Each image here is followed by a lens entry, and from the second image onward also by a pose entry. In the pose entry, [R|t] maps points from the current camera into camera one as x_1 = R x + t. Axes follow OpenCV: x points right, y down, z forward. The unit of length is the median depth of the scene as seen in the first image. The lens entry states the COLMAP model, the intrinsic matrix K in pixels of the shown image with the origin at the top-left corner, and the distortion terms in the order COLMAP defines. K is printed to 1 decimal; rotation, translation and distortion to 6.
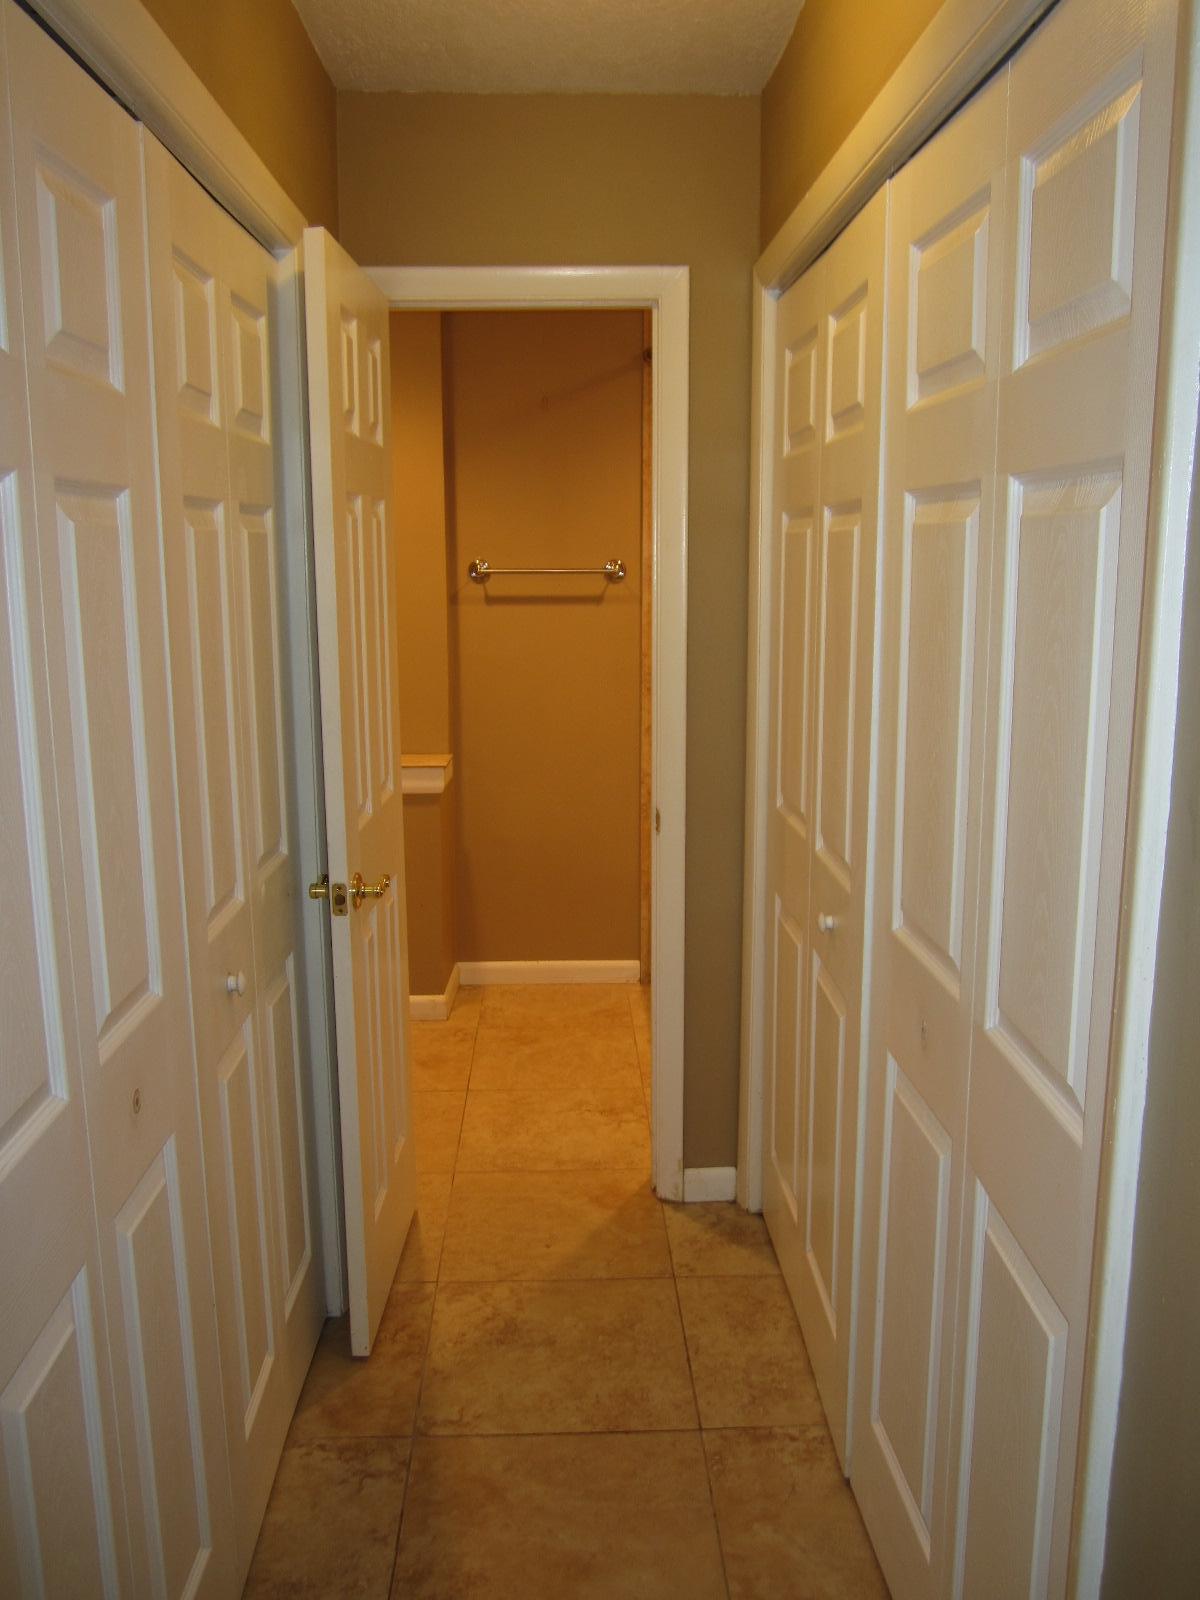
lens RADIAL K [[1306.7, 0, 600.0], [0, 1306.7, 800.0], [0, 0, 1]] dist [-0.054172, 0.017726]
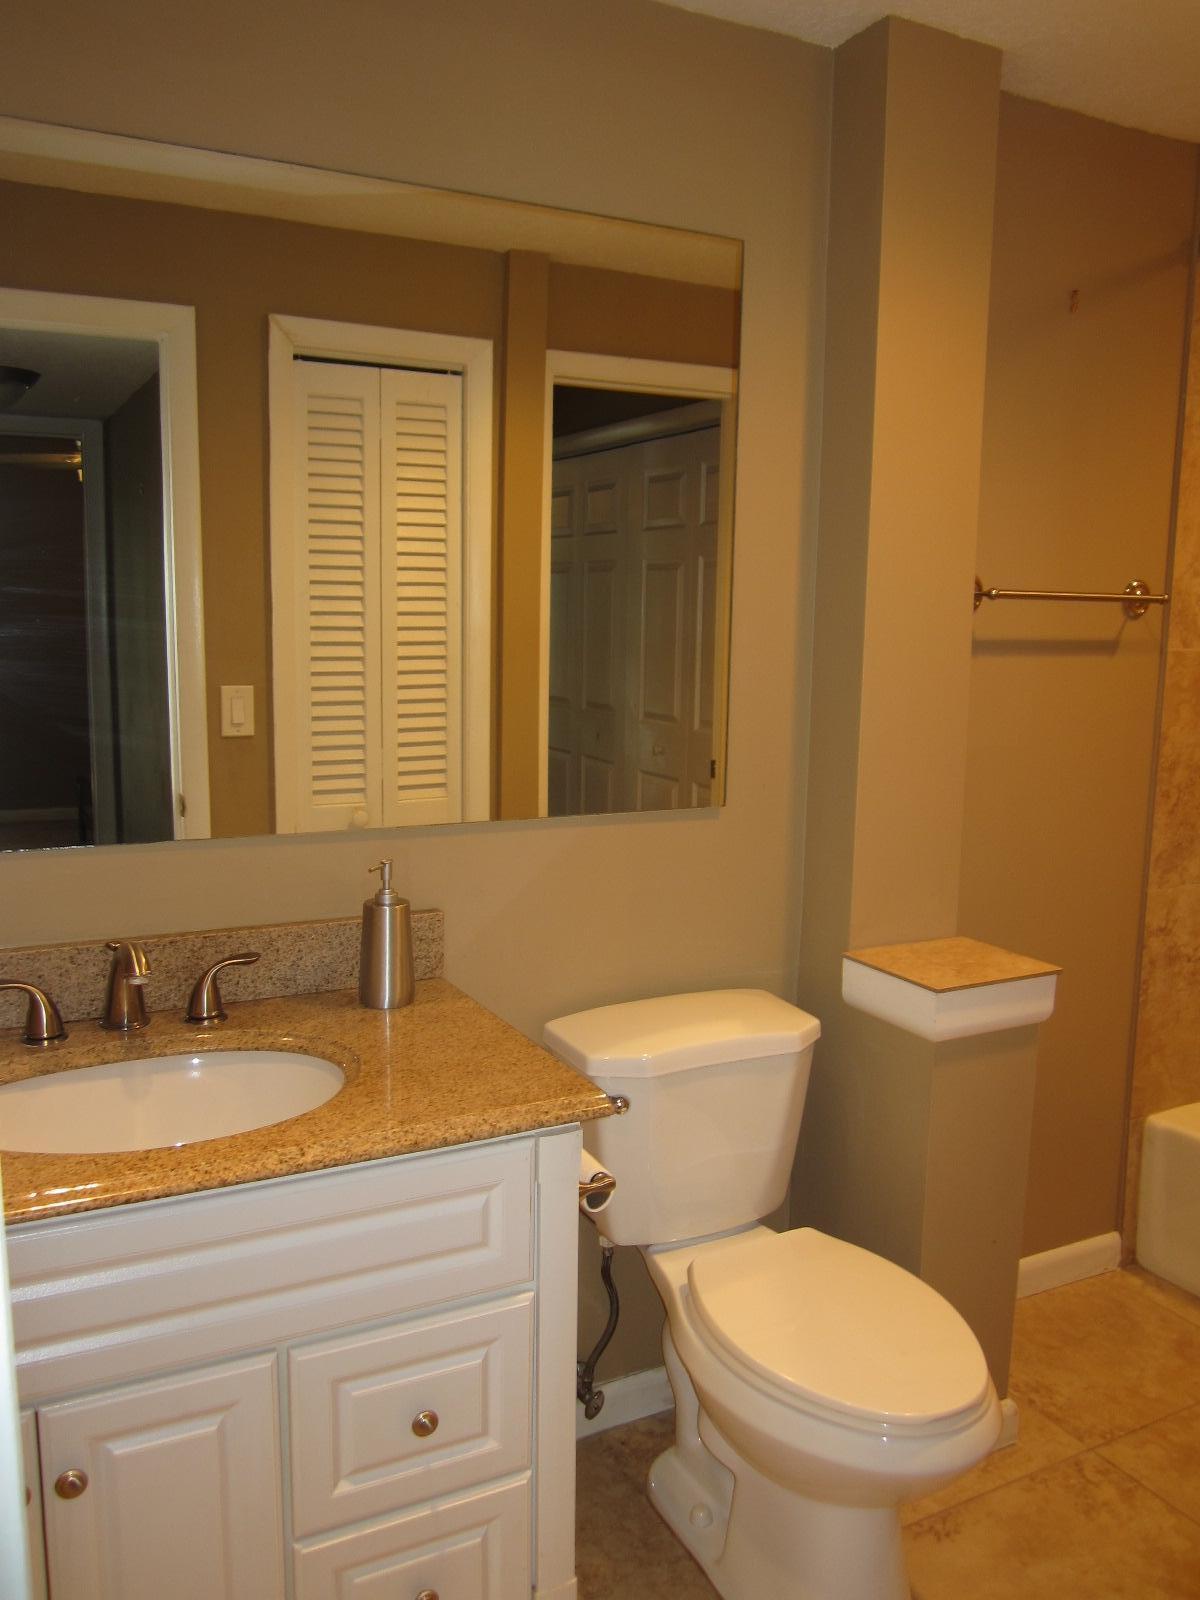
lens RADIAL K [[1306.7, 0, 600.0], [0, 1306.7, 800.0], [0, 0, 1]] dist [-0.054172, 0.017726]
pose [[0.905145, -0.057574, 0.421186, -0.461311], [0.081292, 0.995944, -0.038561, -0.080867], [-0.417258, 0.069143, 0.906154, 0.571332]]
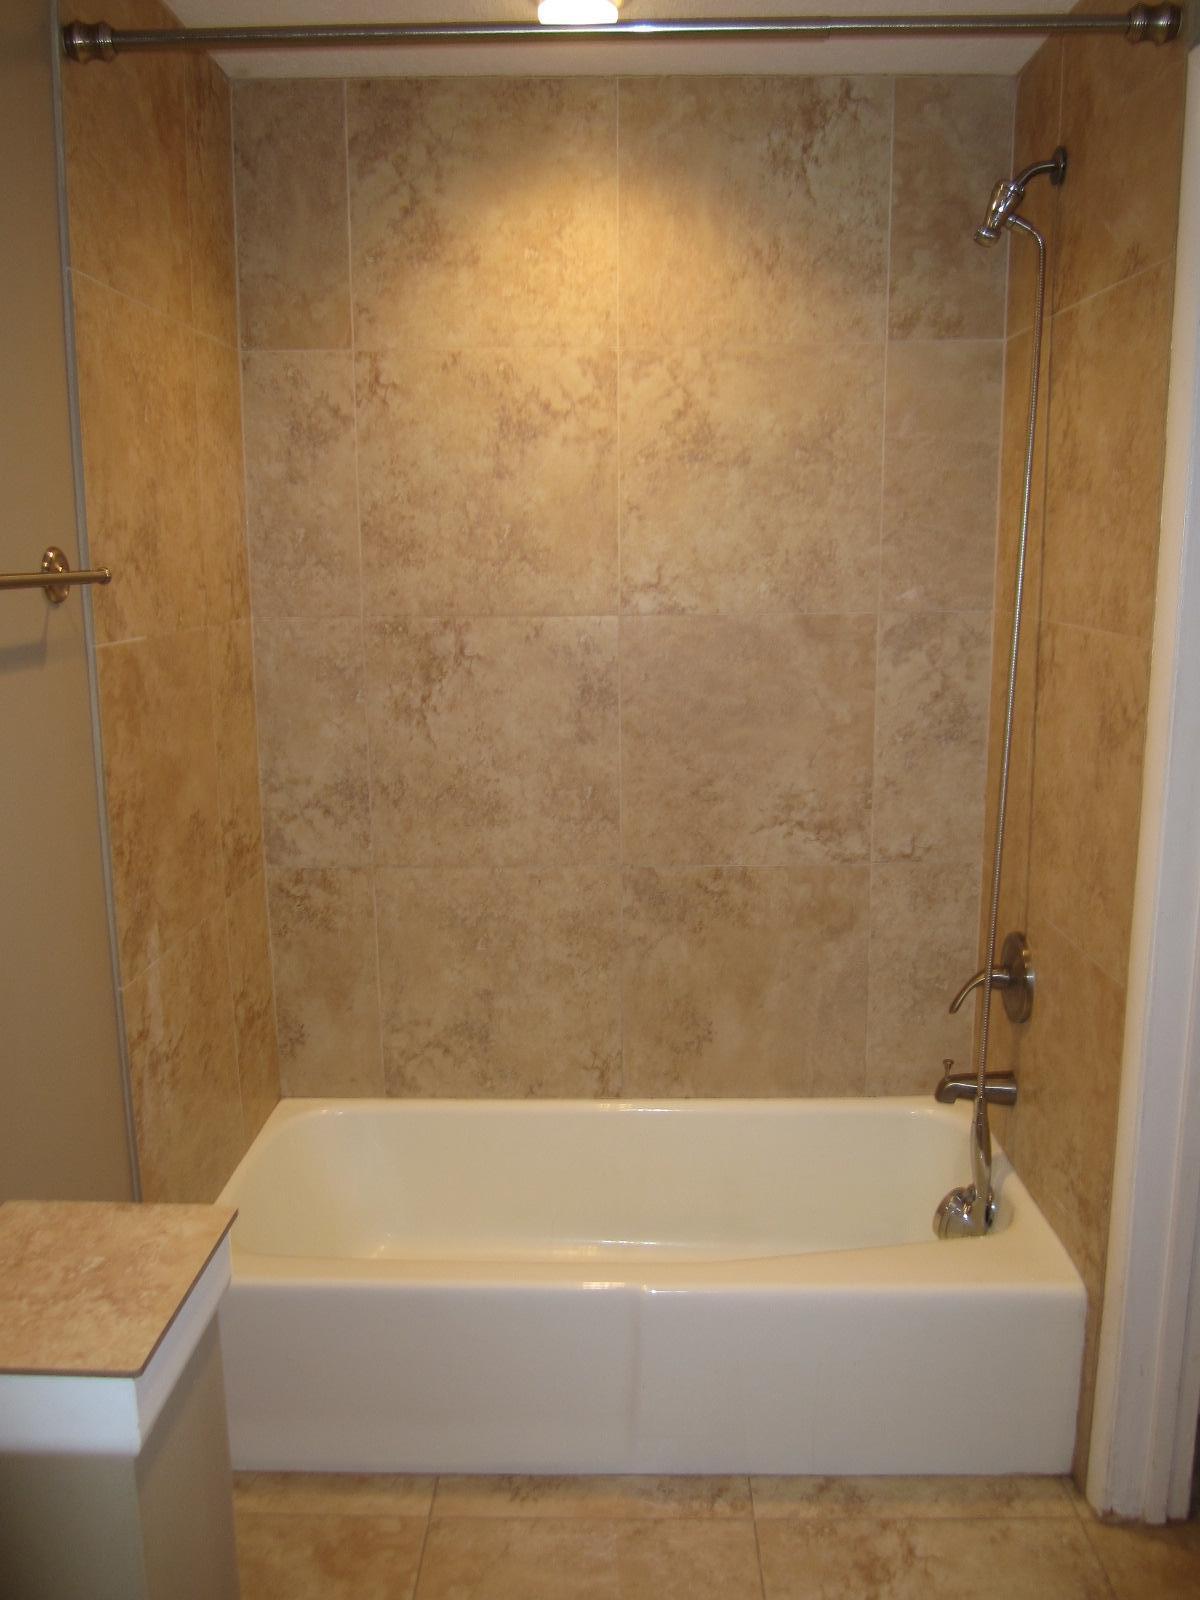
lens RADIAL K [[1306.7, 0, 600.0], [0, 1306.7, 800.0], [0, 0, 1]] dist [-0.054172, 0.017726]
pose [[0.063608, -0.195929, 0.978553, -0.369156], [0.207453, 0.961715, 0.179073, -0.147762], [-0.976175, 0.191613, 0.101819, 0.815887]]
